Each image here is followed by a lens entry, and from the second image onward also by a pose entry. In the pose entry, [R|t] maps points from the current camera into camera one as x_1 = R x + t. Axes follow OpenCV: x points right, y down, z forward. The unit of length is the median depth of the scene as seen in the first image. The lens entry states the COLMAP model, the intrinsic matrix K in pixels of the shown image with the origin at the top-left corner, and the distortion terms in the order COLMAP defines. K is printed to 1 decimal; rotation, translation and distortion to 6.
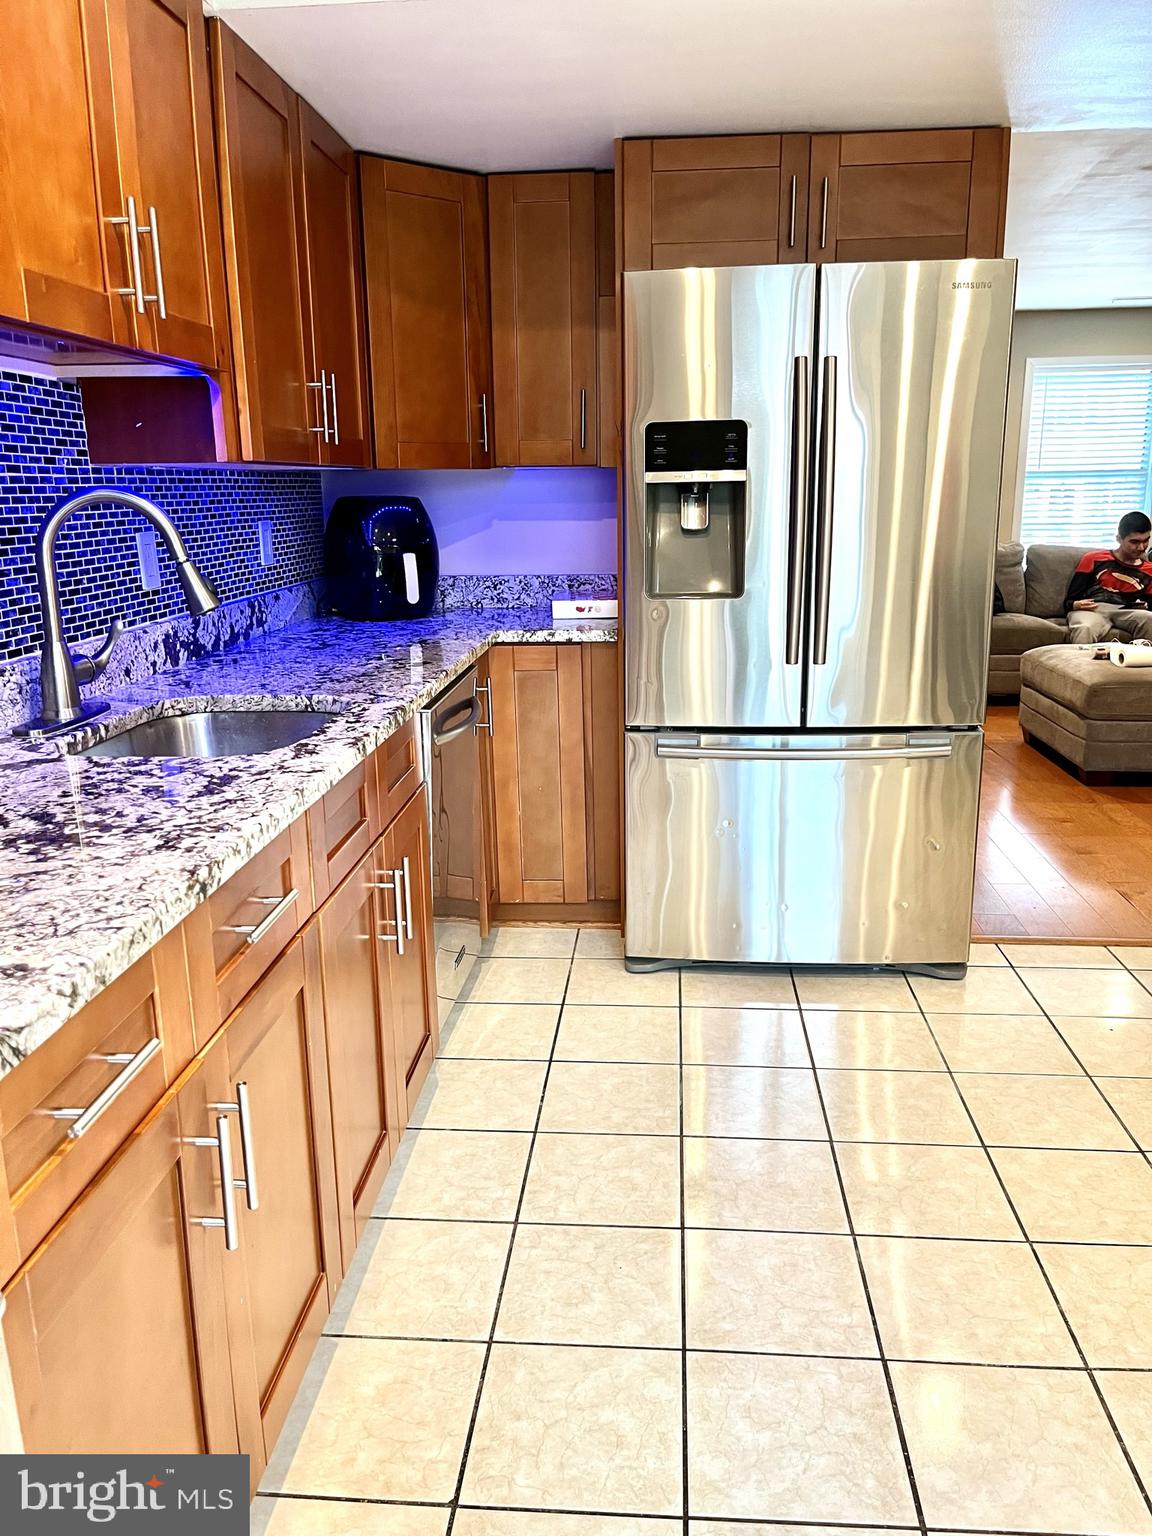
lens RADIAL K [[1156.7, 0, 573.6], [0, 1156.7, 779.7], [0, 0, 1]] dist [0.061256, -0.083017]
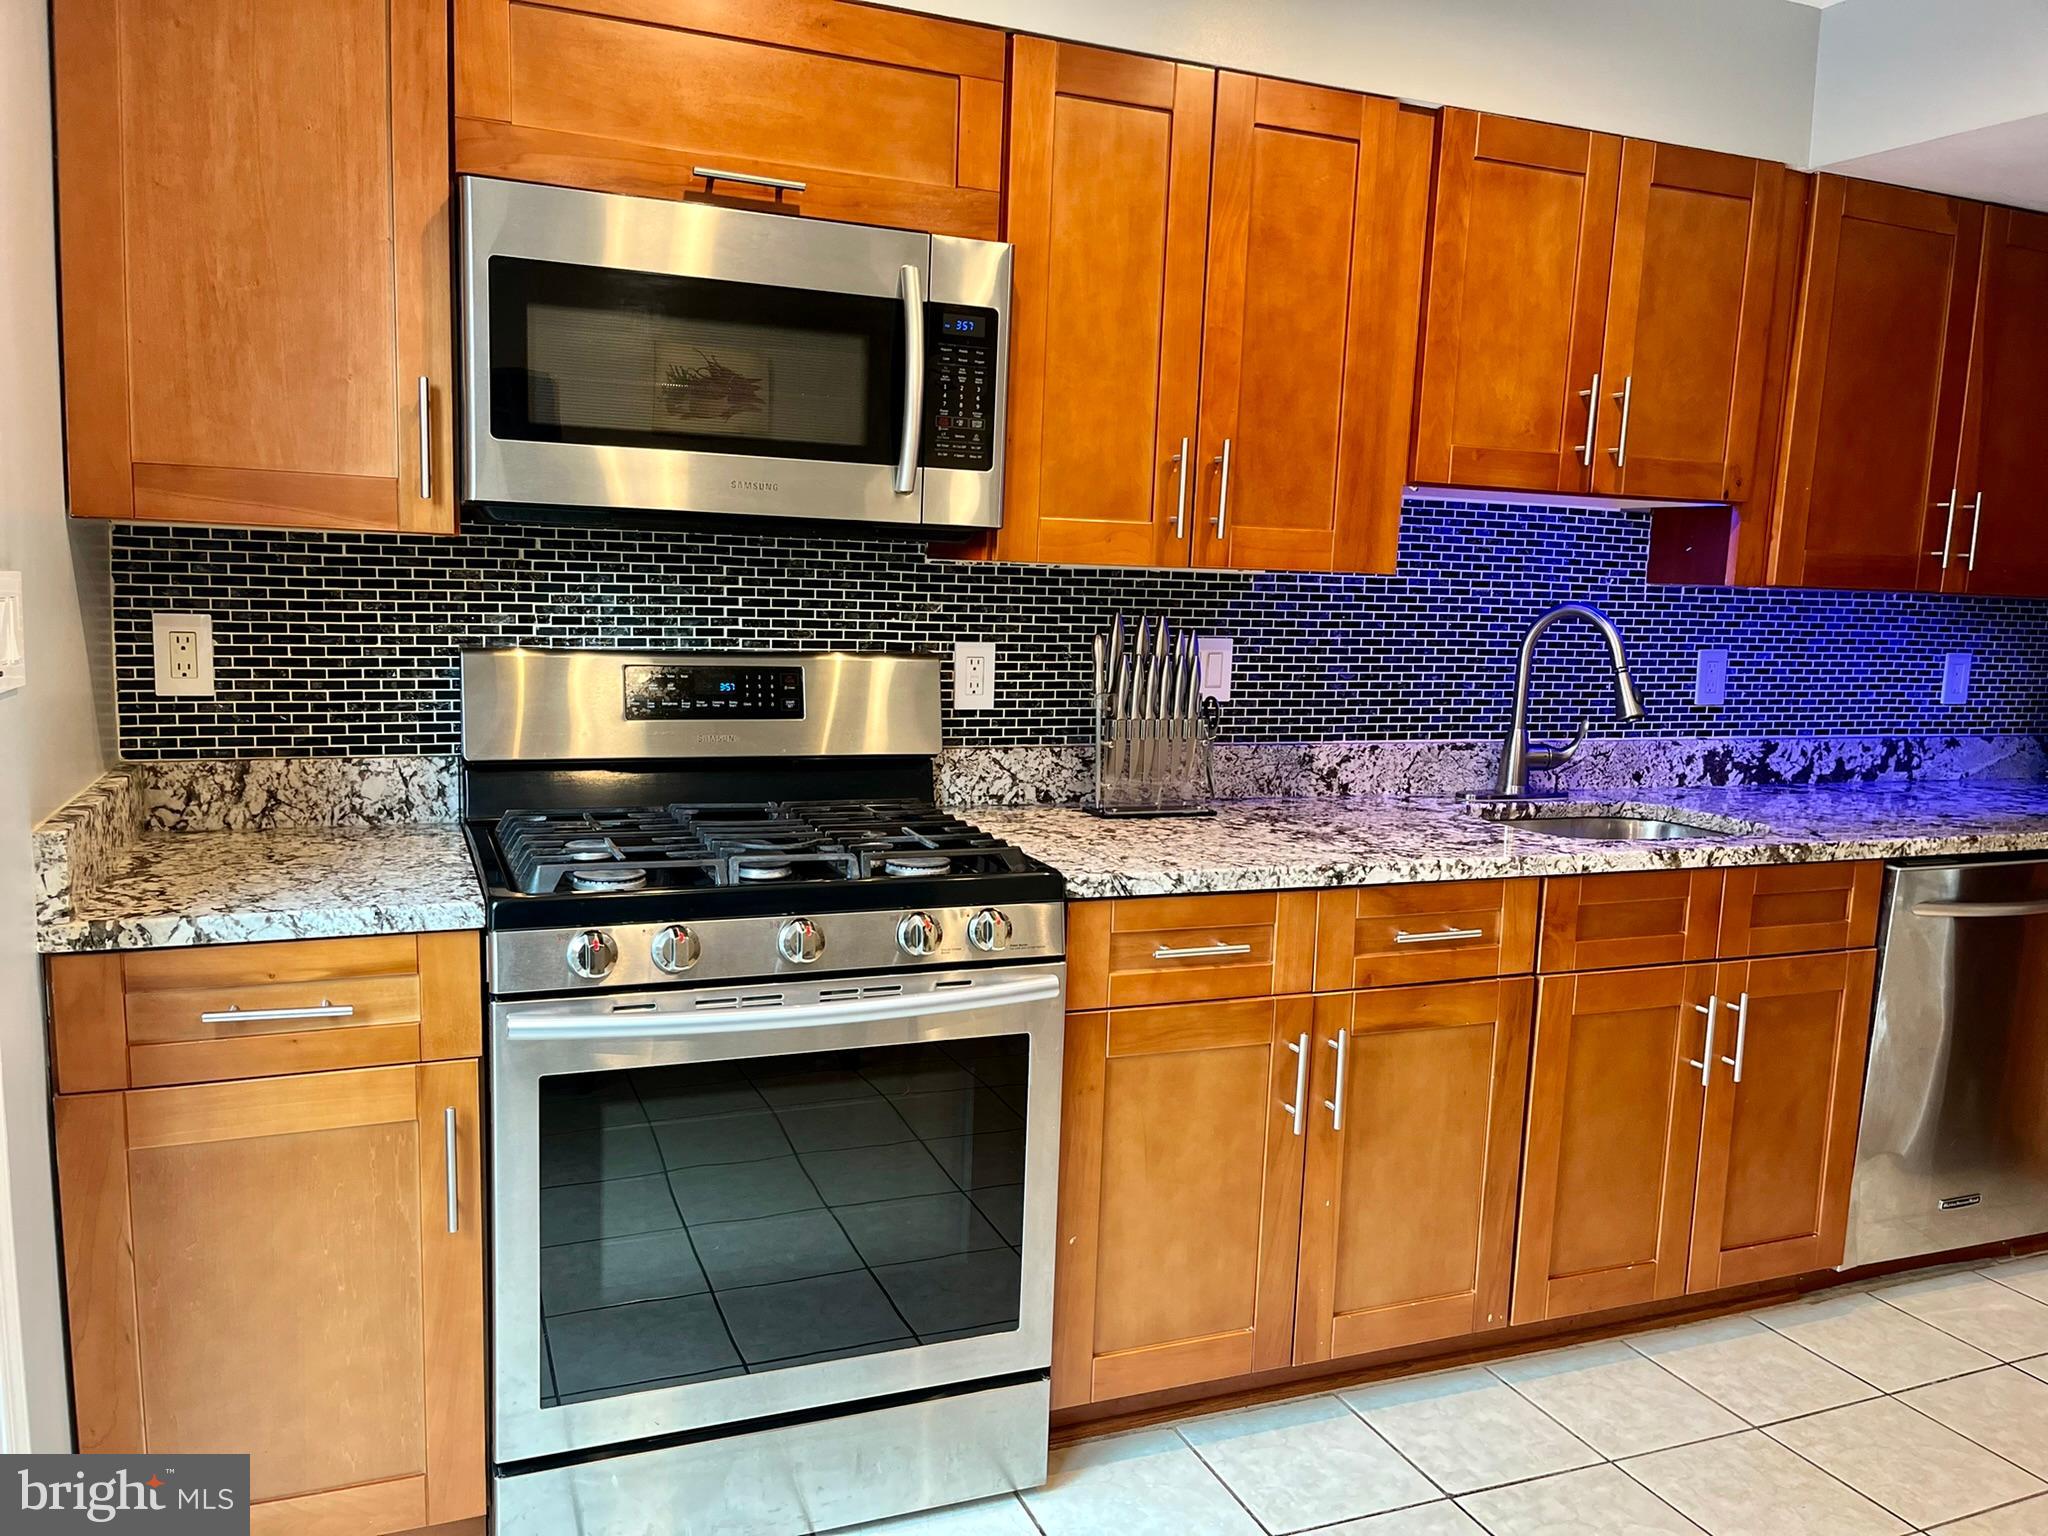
lens RADIAL K [[1542.3, 0, 1009.4], [0, 1542.3, 788.7], [0, 0, 1]] dist [0.061256, -0.083017]
pose [[0.447639, 0.156995, -0.880325, 0.511489], [-0.261740, 0.964355, 0.038888, 0.009815], [0.855051, 0.213008, 0.472774, -0.119266]]
